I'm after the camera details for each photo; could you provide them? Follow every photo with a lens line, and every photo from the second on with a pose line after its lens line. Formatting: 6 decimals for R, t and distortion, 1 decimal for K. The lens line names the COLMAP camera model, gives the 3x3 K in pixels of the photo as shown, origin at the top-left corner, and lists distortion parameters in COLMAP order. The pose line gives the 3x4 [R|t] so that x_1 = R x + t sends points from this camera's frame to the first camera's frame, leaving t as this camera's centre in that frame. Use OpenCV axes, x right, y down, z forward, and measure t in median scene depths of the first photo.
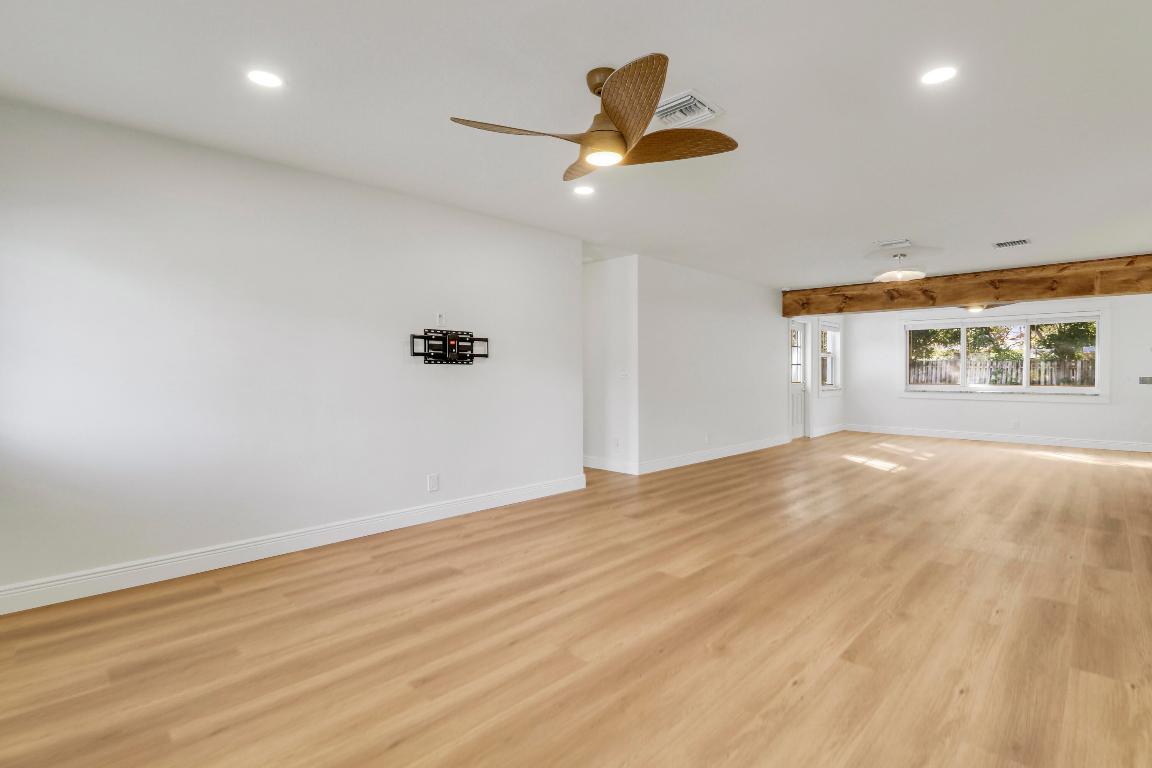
lens RADIAL K [[532.2, 0, 594.0], [0, 532.2, 378.3], [0, 0, 1]] dist [0.001651, -0.012491]
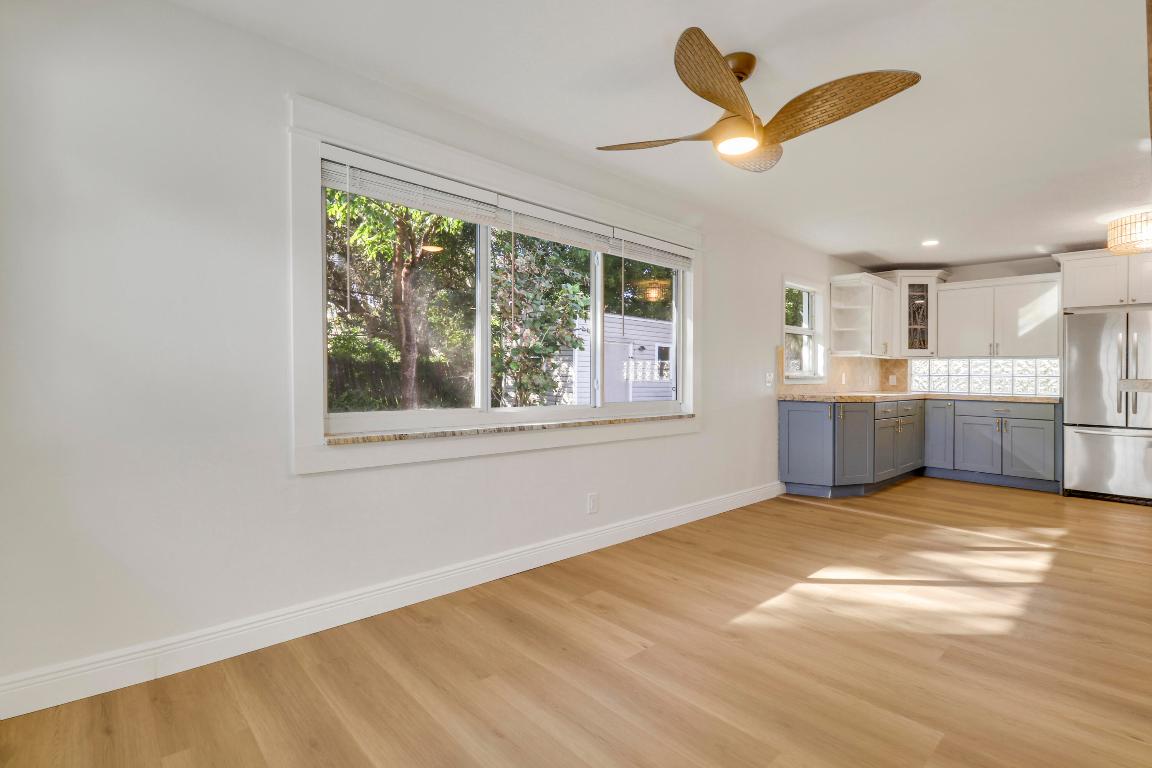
lens RADIAL K [[533.7, 0, 585.1], [0, 533.7, 381.1], [0, 0, 1]] dist [0.001724, -0.013514]
pose [[0.055106, -0.014959, 0.998368, 0.578322], [-0.005282, 0.999869, 0.015273, -0.012684], [-0.998467, -0.006115, 0.055020, 1.406625]]
